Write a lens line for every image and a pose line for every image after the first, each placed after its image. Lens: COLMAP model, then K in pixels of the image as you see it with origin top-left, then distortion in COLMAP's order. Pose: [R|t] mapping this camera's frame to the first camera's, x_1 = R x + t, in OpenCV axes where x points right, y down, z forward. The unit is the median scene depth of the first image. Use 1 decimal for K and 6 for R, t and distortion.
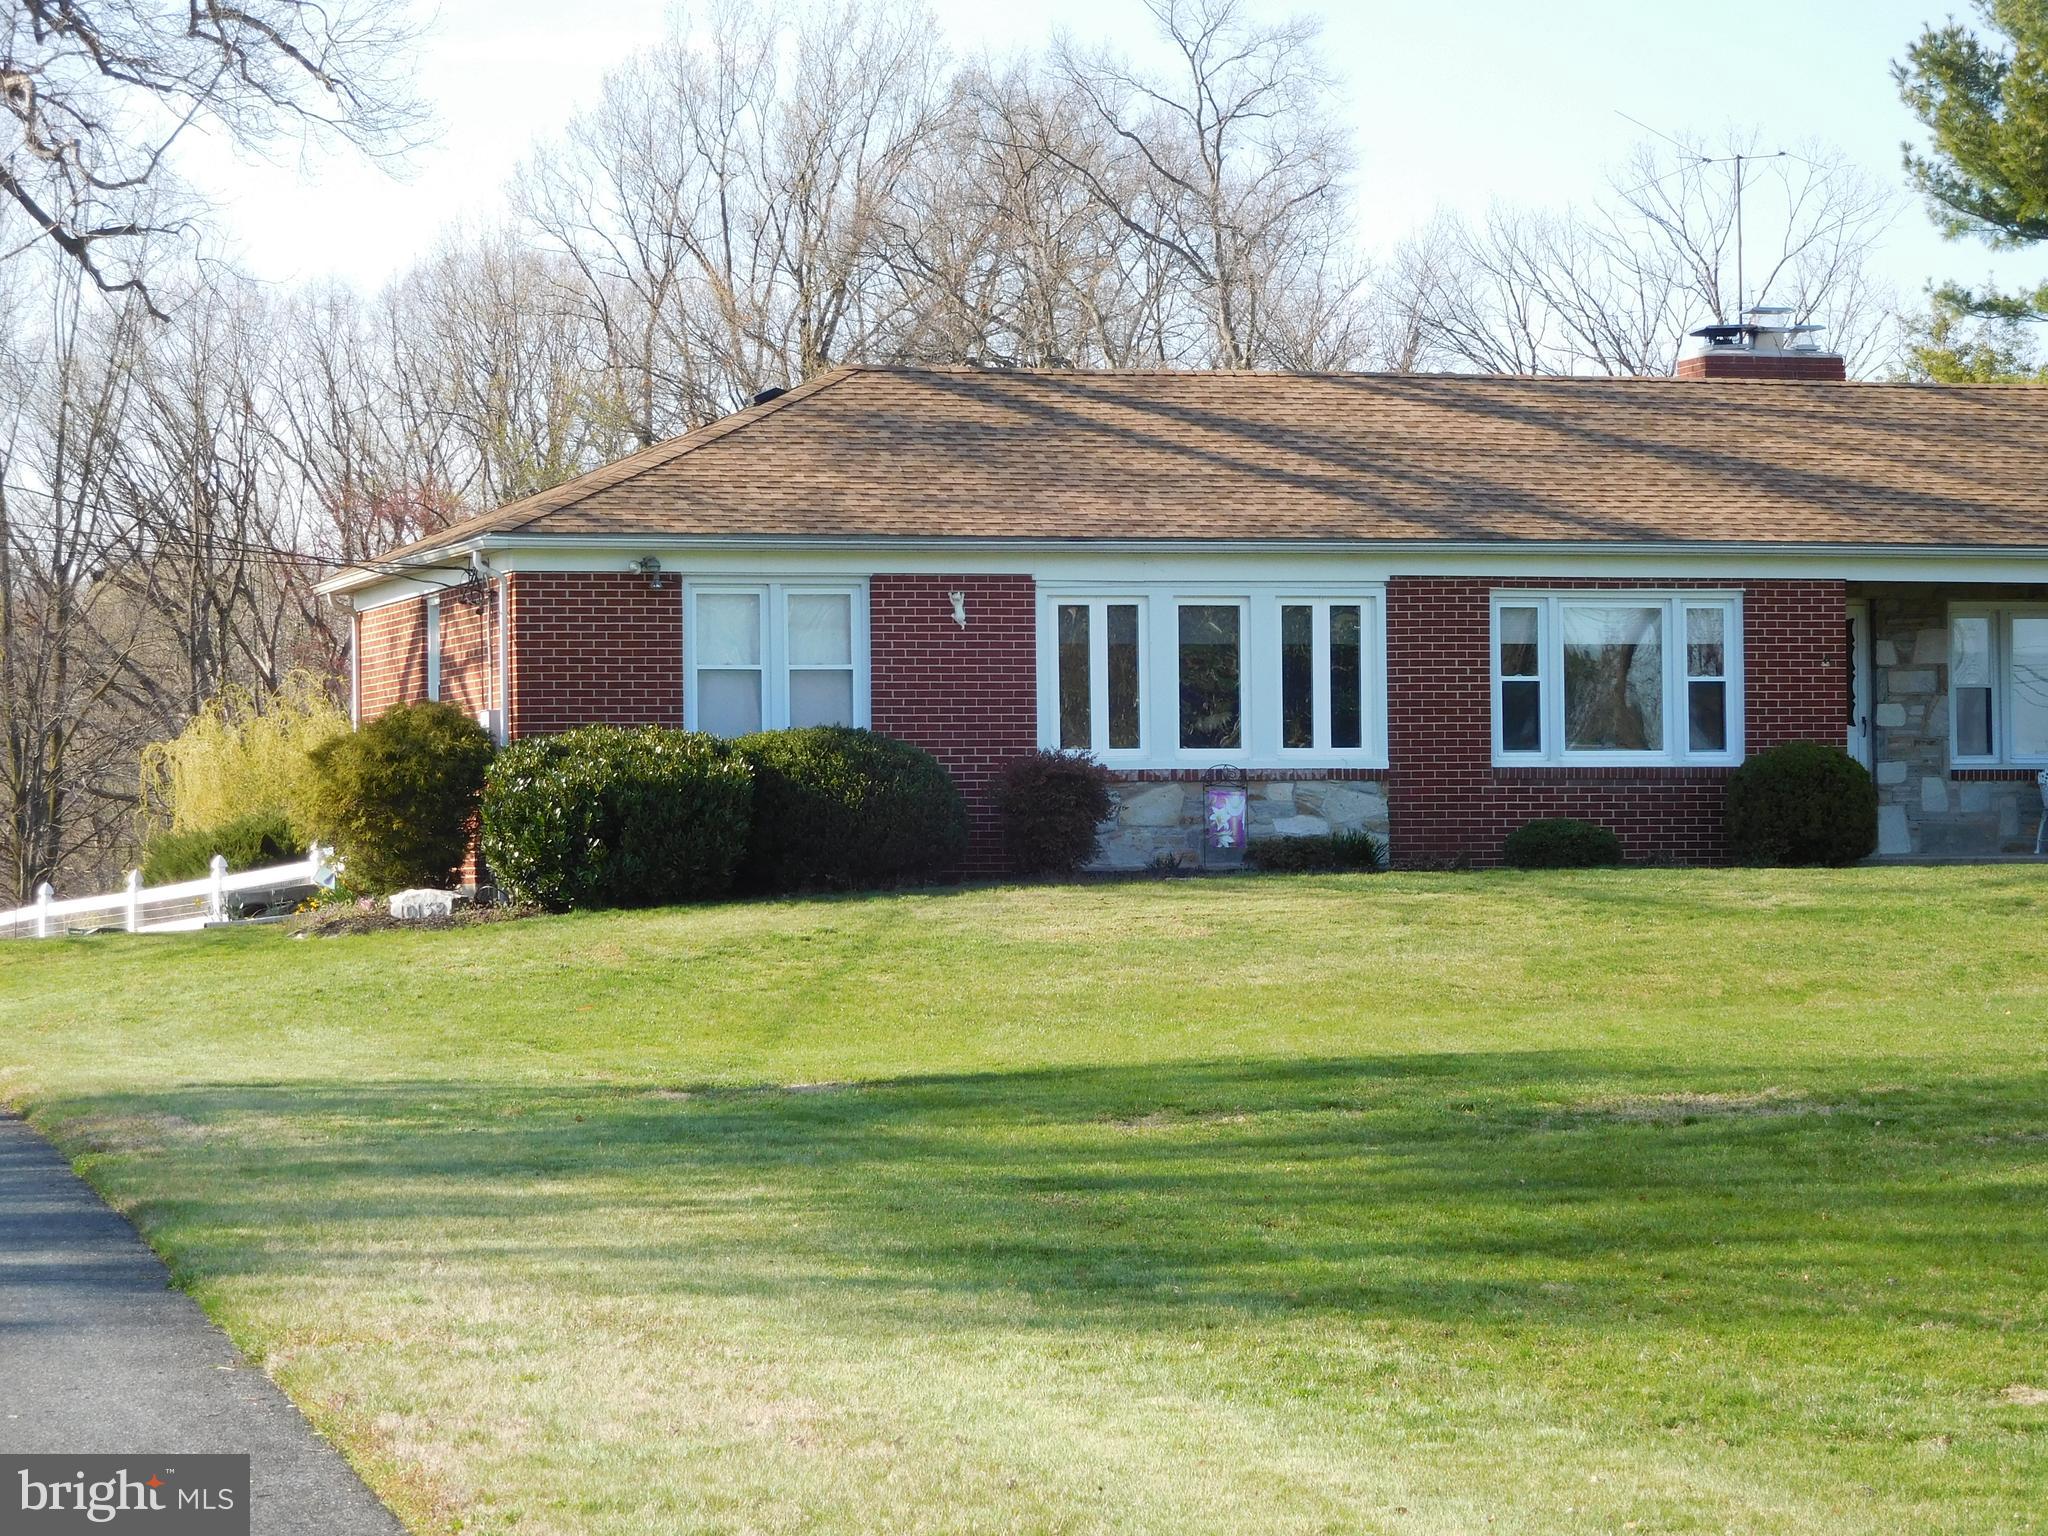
lens RADIAL K [[6255.9, 0, 1024.0], [0, 6255.9, 768.0], [0, 0, 1]] dist [-0.062288, -0.602878]
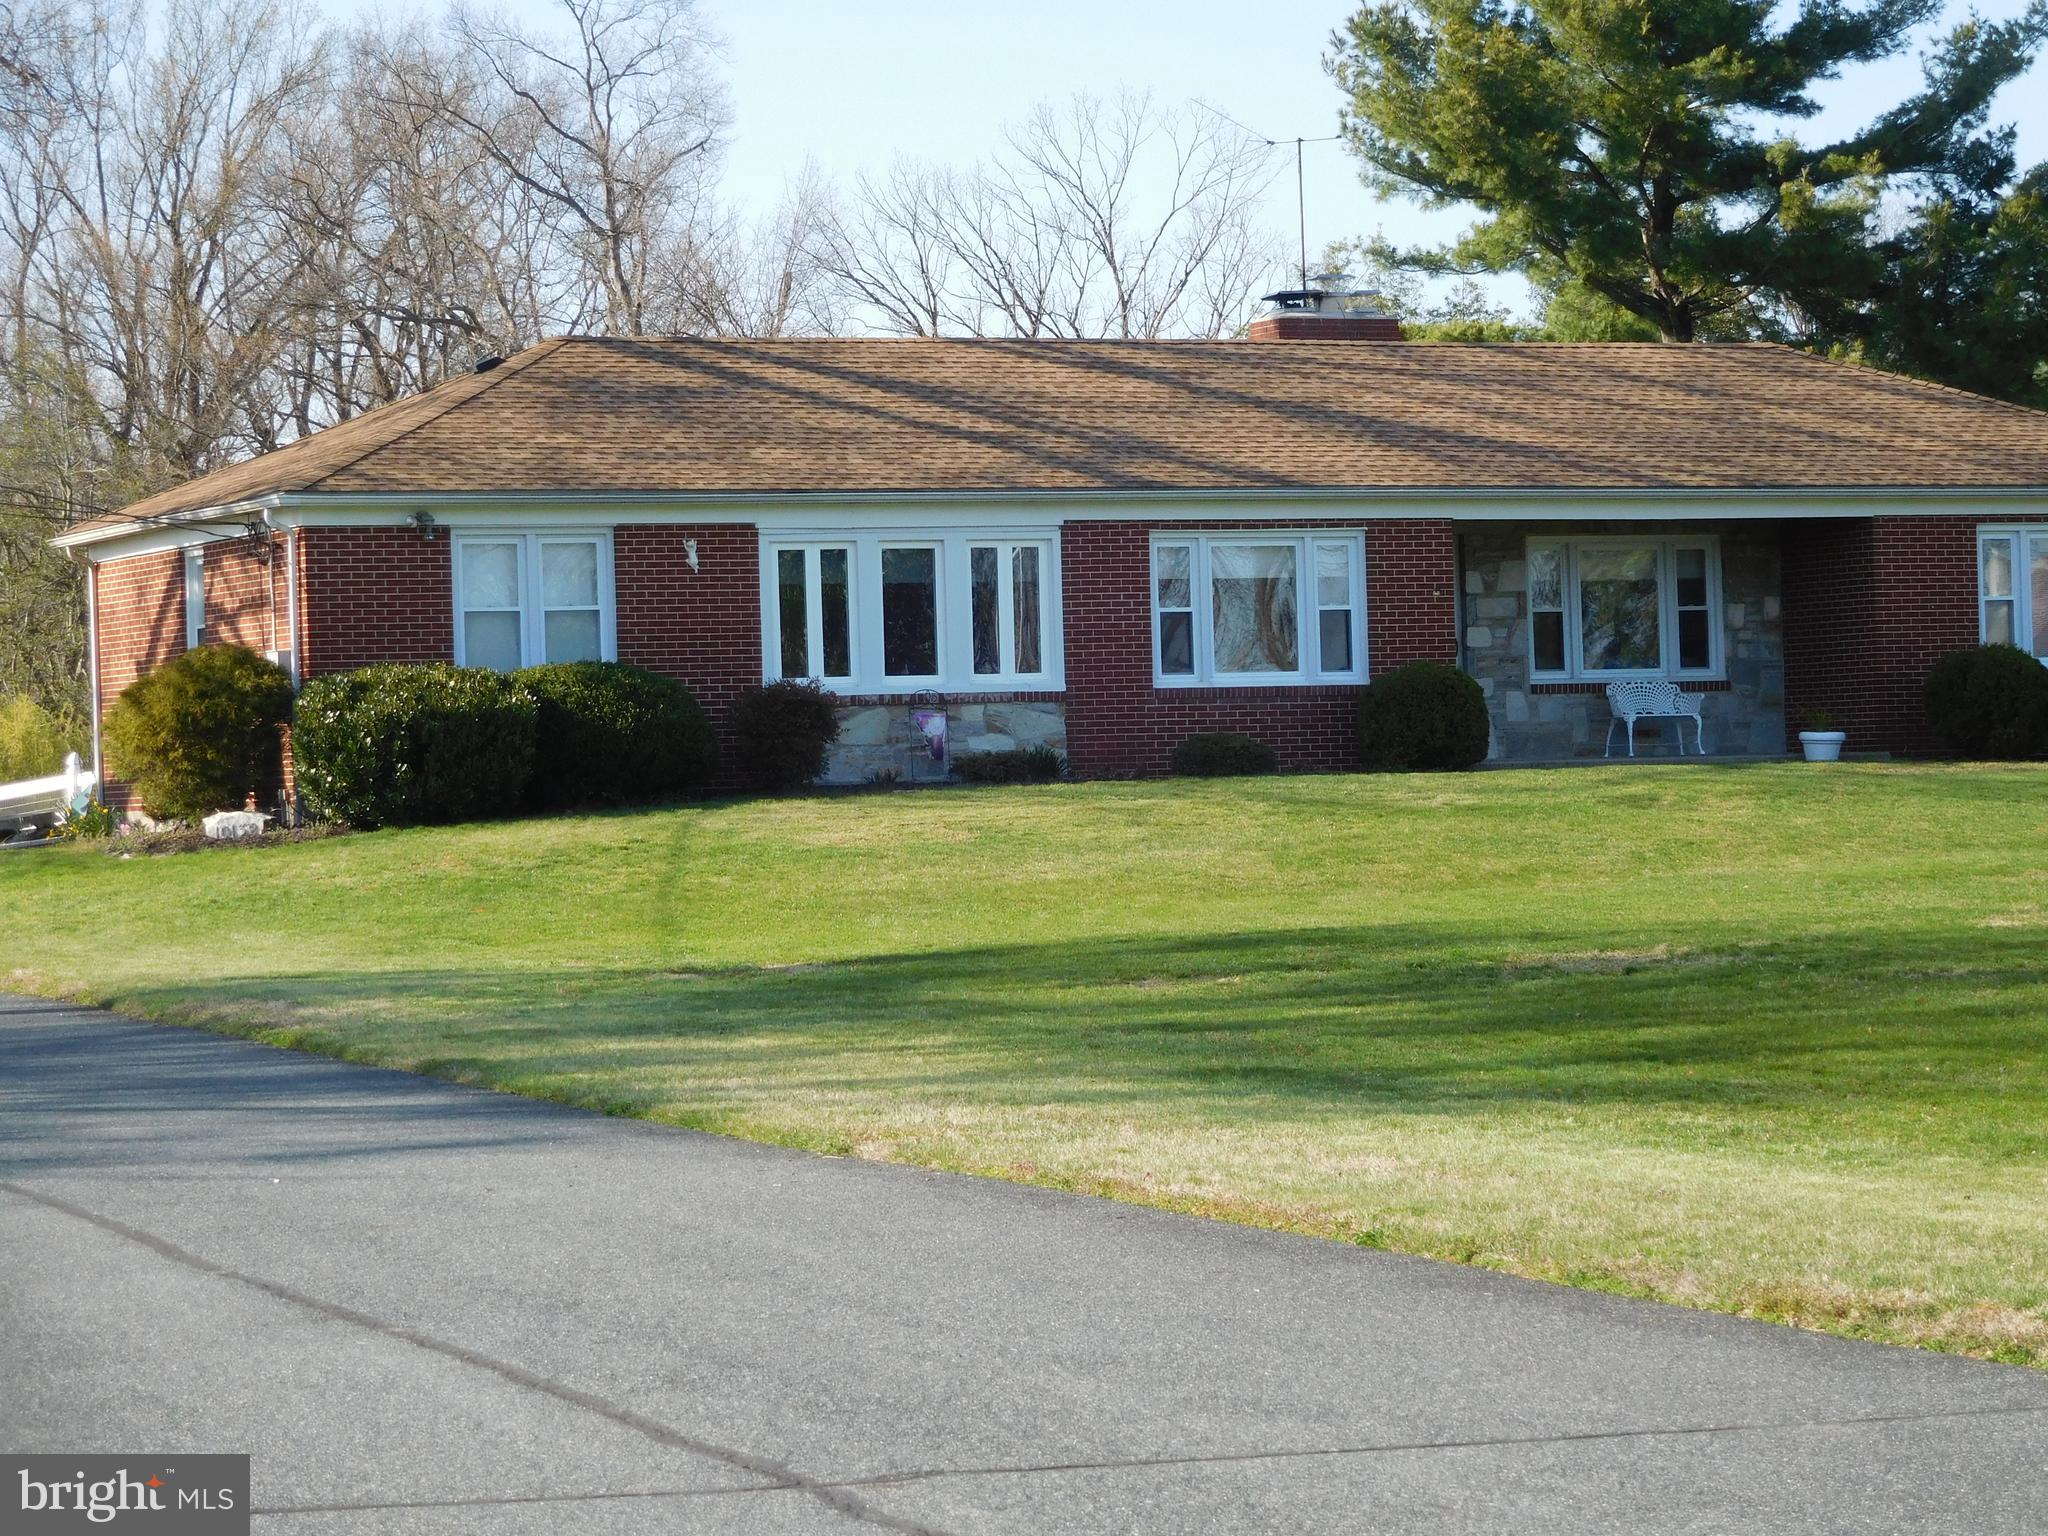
lens RADIAL K [[6255.9, 0, 1024.0], [0, 6255.9, 768.0], [0, 0, 1]] dist [-0.062288, -0.602878]
pose [[0.990493, -0.017088, 0.136497, -0.102830], [0.015476, 0.999798, 0.012861, -0.000626], [-0.136689, -0.010626, 0.990557, -0.118268]]
